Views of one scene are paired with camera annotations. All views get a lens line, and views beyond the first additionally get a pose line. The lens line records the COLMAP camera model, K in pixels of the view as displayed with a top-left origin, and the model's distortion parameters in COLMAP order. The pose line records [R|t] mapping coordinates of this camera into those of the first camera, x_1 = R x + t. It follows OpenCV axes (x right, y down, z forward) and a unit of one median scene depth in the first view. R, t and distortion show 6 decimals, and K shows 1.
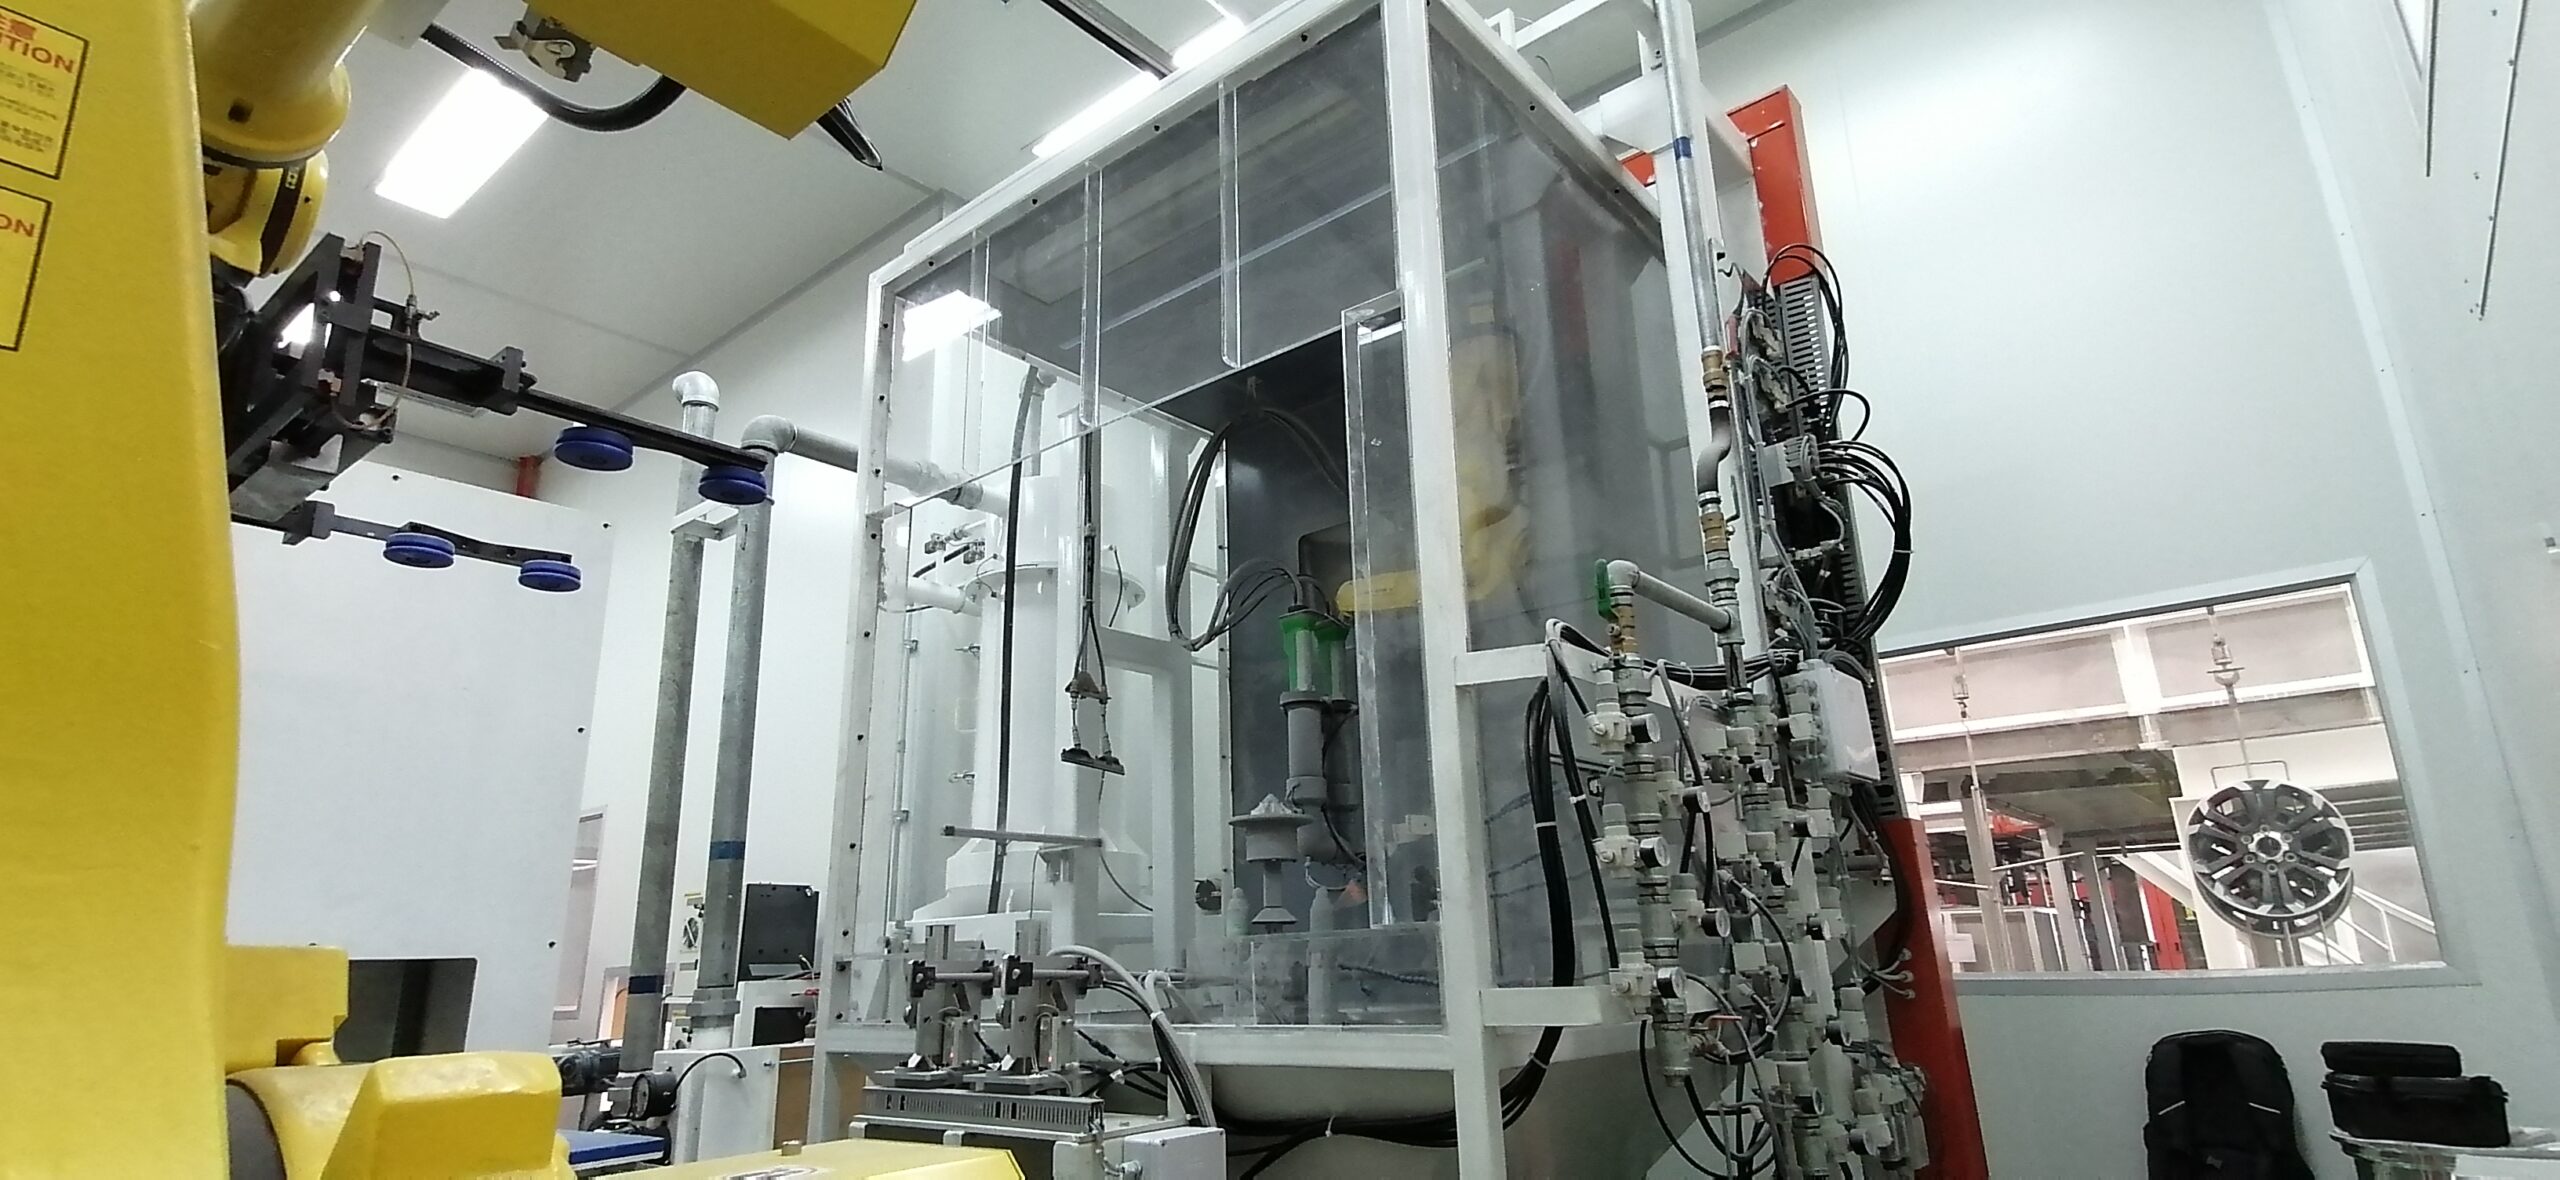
lens RADIAL K [[1275.8, 0, 1261.4], [0, 1275.8, 586.2], [0, 0, 1]] dist [0.040441, -0.019906]
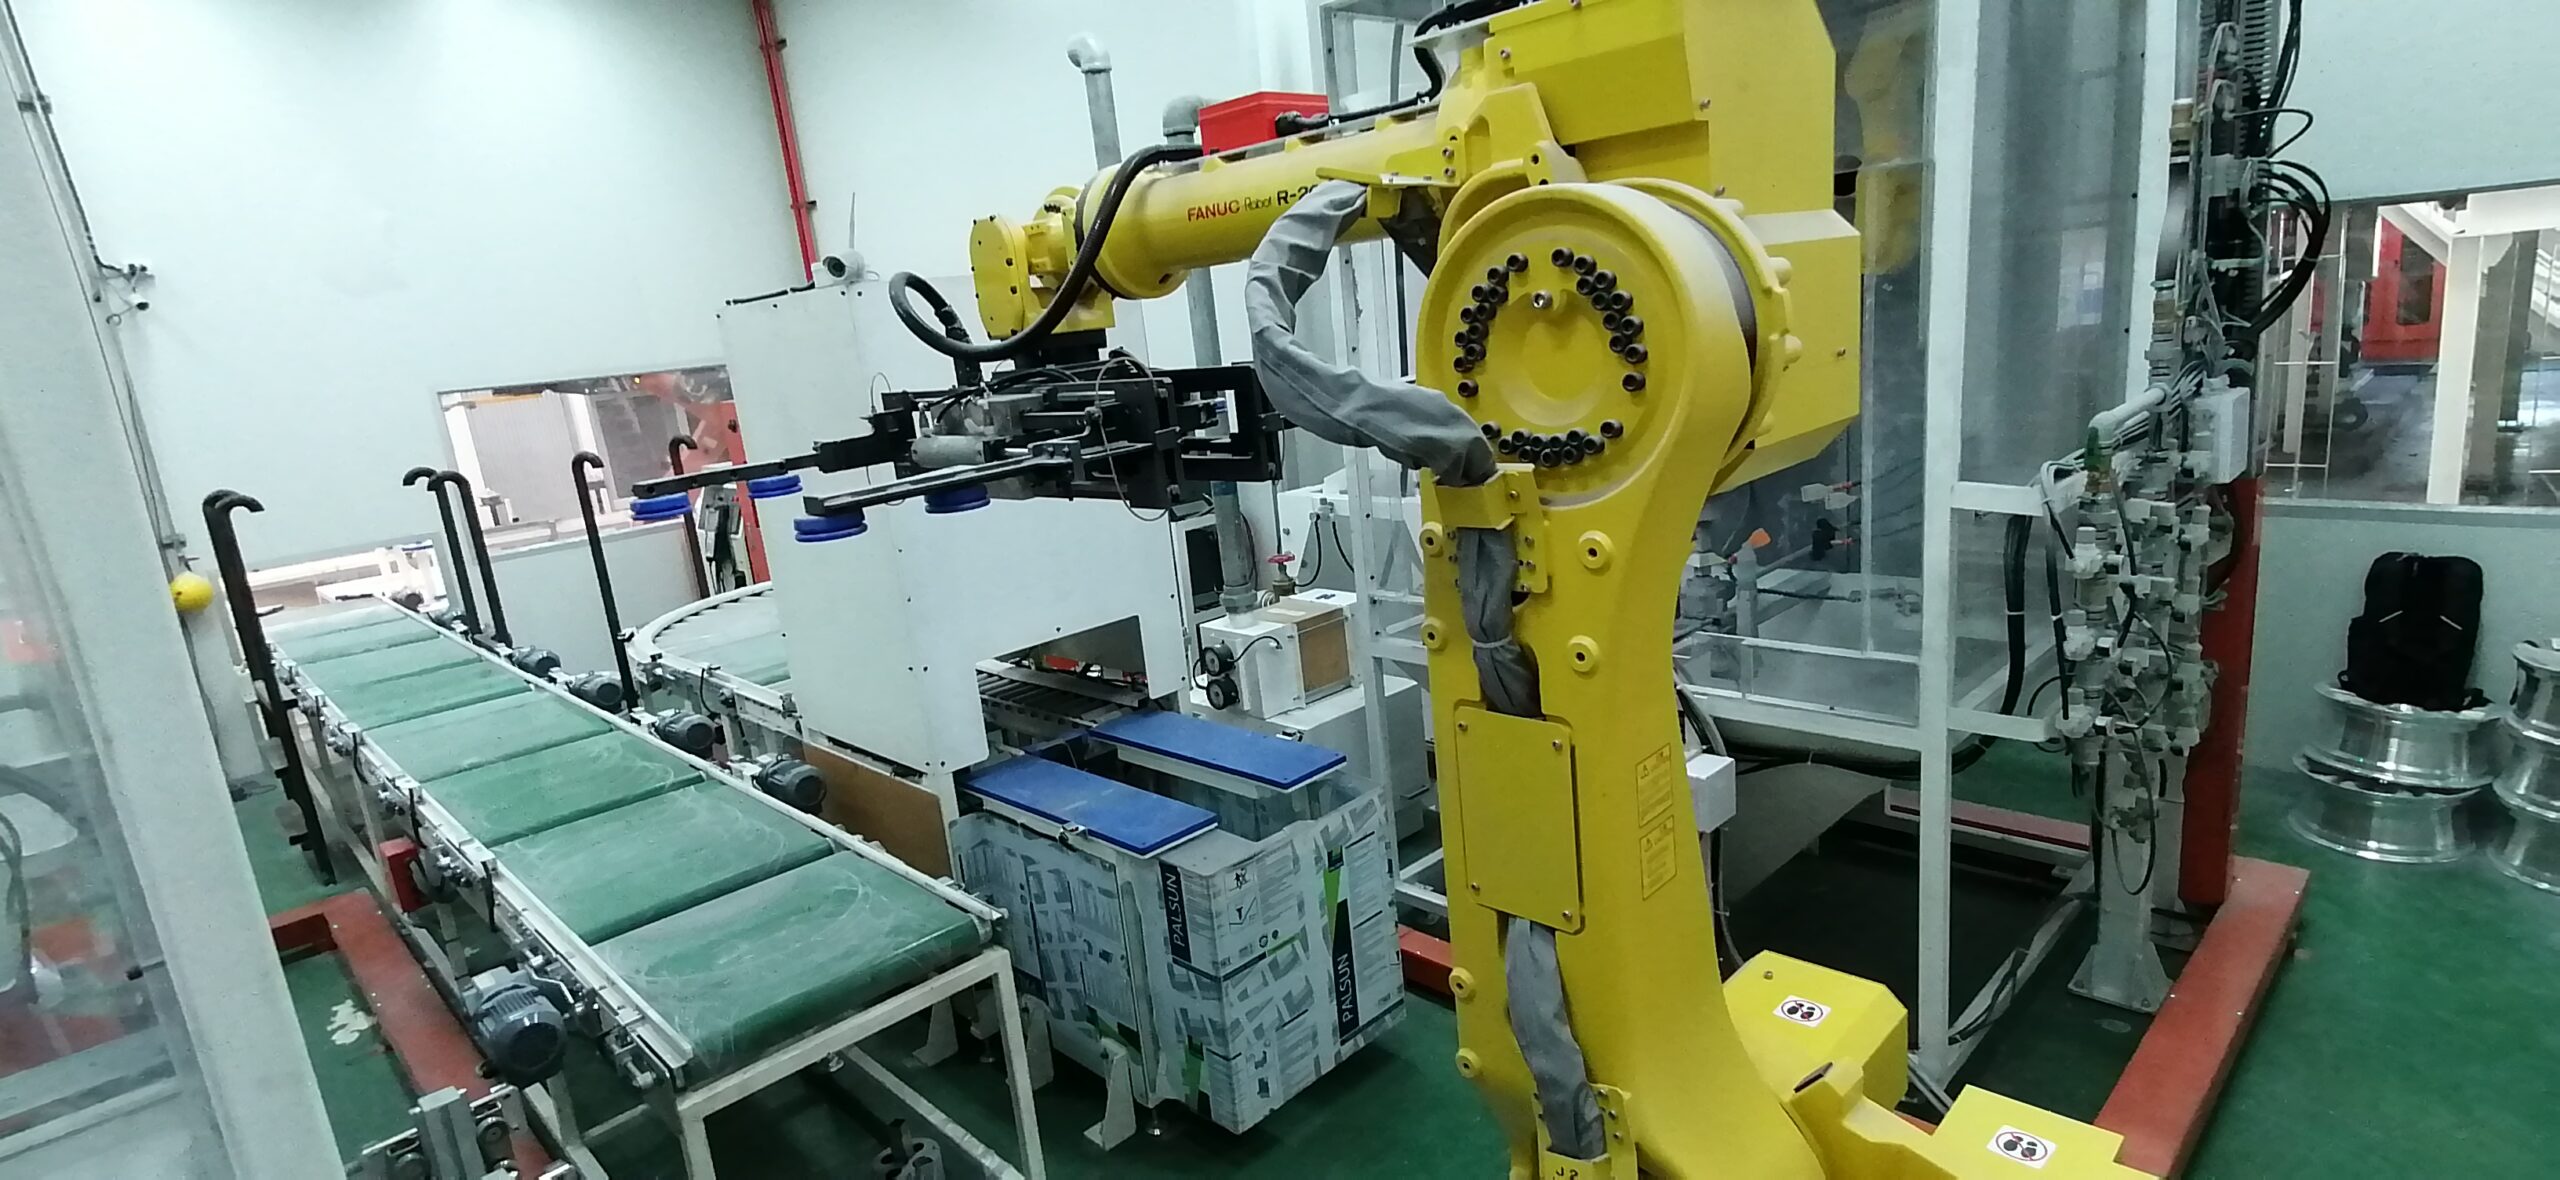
lens RADIAL K [[1275.8, 0, 1257.2], [0, 1275.8, 606.9], [0, 0, 1]] dist [0.040441, -0.019906]
pose [[0.992914, -0.051613, -0.107037, -0.408702], [0.099339, 0.854835, 0.509302, -0.557843], [0.065213, -0.516326, 0.853905, -0.260551]]
